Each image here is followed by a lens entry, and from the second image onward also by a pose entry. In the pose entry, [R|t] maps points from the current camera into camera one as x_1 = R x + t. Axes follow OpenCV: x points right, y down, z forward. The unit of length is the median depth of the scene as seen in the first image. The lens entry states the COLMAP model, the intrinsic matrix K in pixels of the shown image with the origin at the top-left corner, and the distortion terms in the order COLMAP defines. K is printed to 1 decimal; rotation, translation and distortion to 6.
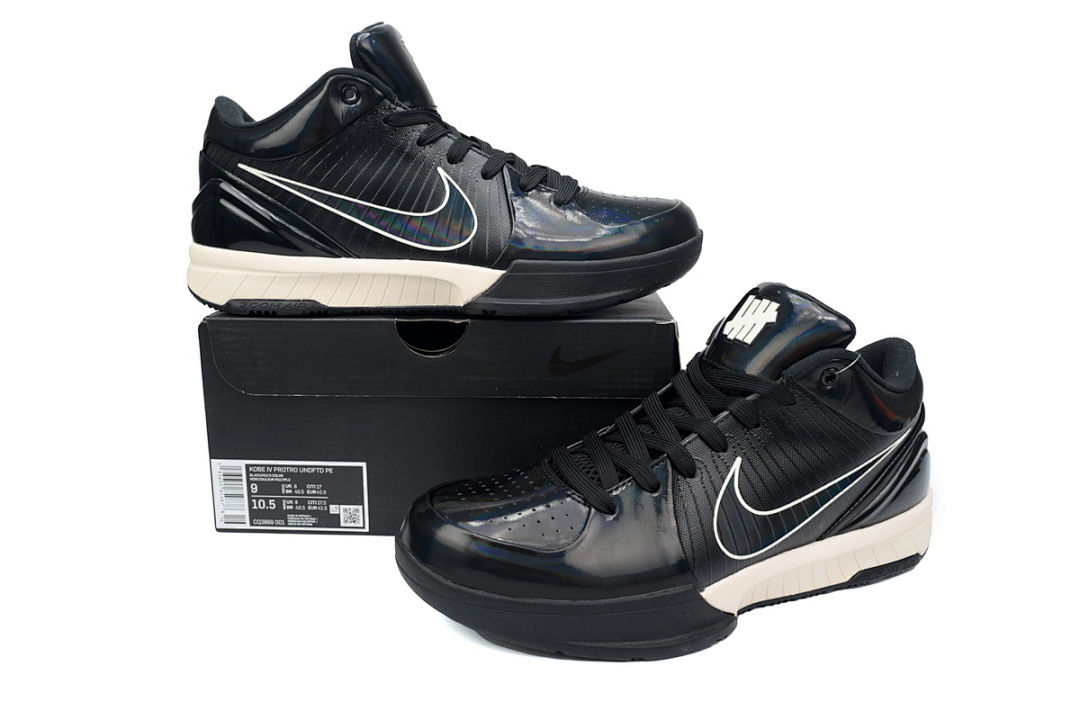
lens RADIAL K [[853.3, 0, 540.0], [0, 853.3, 360.0], [0, 0, 1]] dist [0.002452, 0.000626]
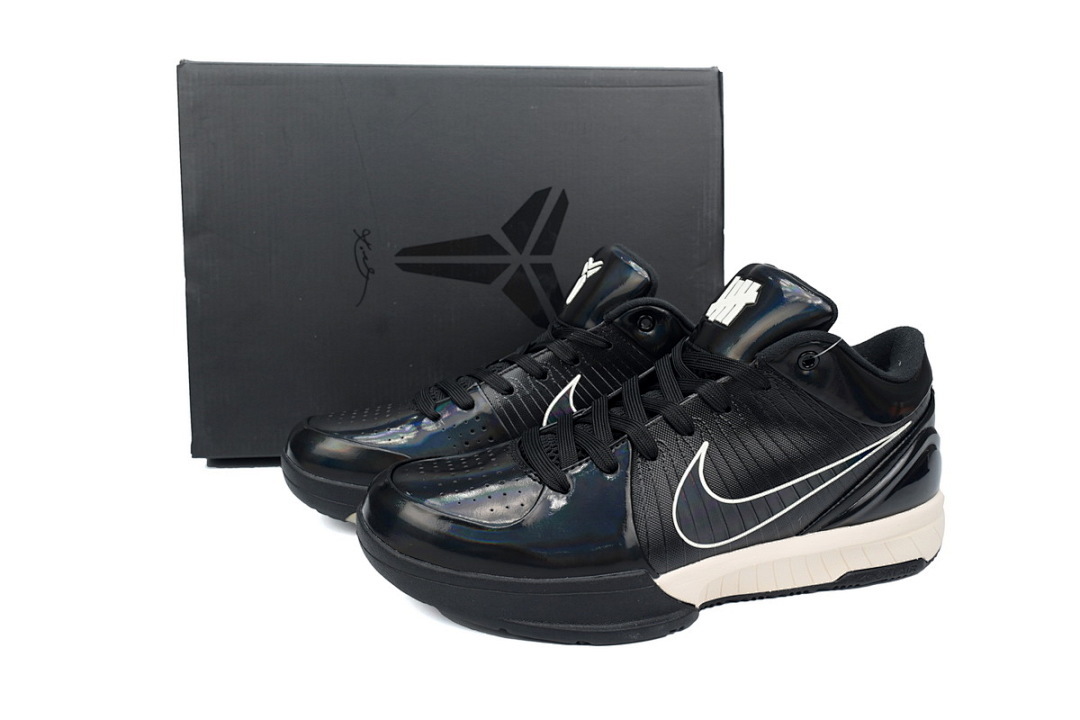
lens RADIAL K [[853.3, 0, 540.0], [0, 853.3, 360.0], [0, 0, 1]] dist [0.002452, 0.000626]
pose [[0.989924, 0.024900, -0.139396, 0.178642], [-0.026628, 0.999590, -0.010544, 0.036984], [0.139076, 0.014149, 0.990181, 0.024789]]
